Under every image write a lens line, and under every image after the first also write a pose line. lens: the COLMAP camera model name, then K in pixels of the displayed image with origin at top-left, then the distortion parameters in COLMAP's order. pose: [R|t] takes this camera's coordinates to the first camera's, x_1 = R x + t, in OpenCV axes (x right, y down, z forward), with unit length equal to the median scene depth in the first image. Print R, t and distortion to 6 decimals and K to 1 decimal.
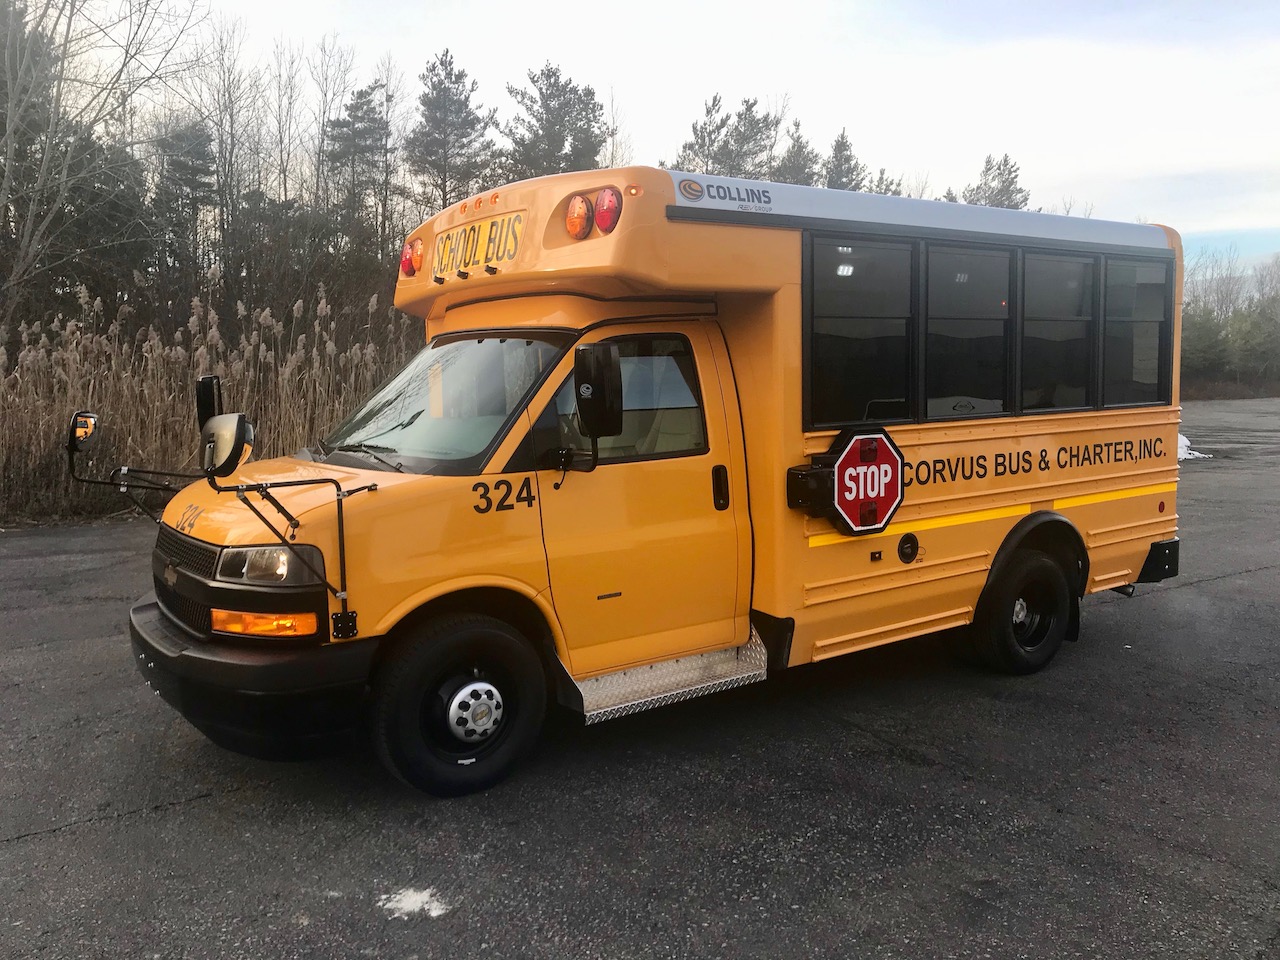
lens RADIAL K [[1048.7, 0, 645.0], [0, 1048.7, 487.5], [0, 0, 1]] dist [0.055153, -0.084091]
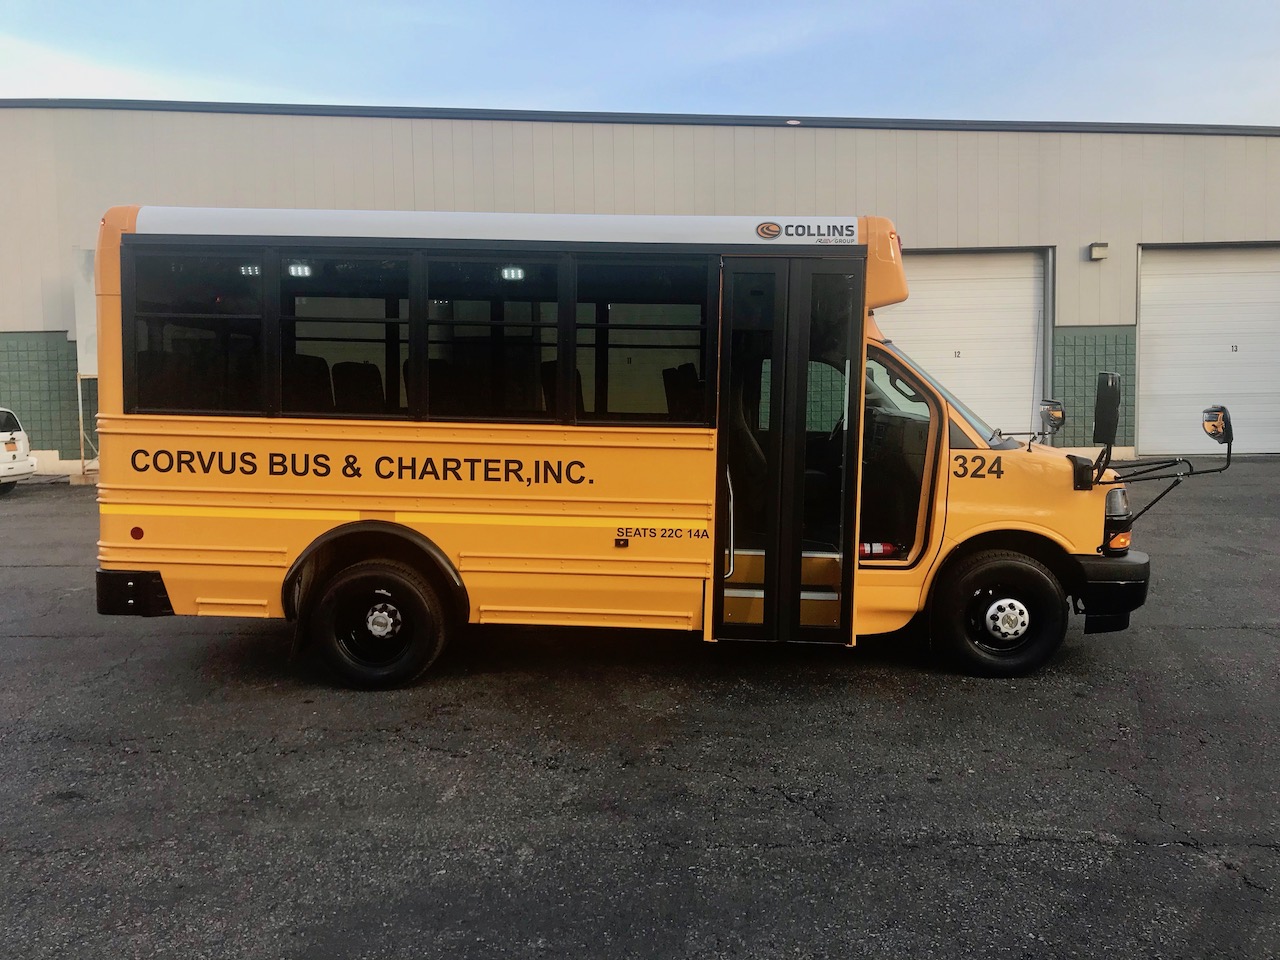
lens RADIAL K [[1048.7, 0, 646.4], [0, 1048.7, 473.5], [0, 0, 1]] dist [0.055153, -0.084091]
pose [[0.779144, 0.091654, -0.620108, 1.241942], [-0.104712, 0.994383, 0.015406, -0.065495], [0.618037, 0.052929, 0.784365, 0.421459]]
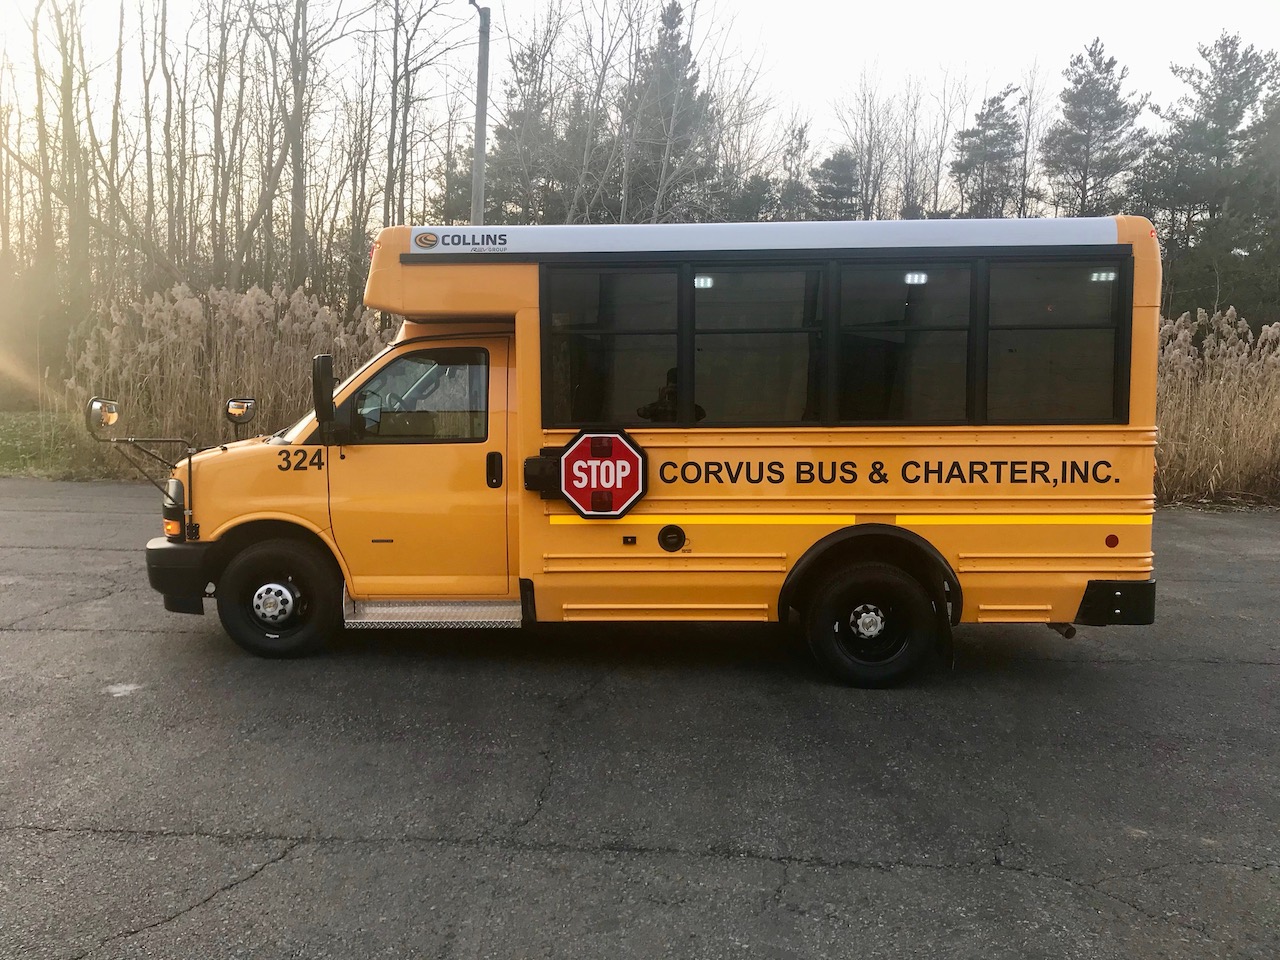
lens RADIAL K [[1012.3, 0, 609.0], [0, 1012.3, 492.4], [0, 0, 1]] dist [0.047285, -0.038019]
pose [[0.799941, 0.079797, -0.594749, 0.773993], [-0.077151, 0.996570, 0.029941, -0.016911], [0.595098, 0.021934, 0.803354, 0.087343]]
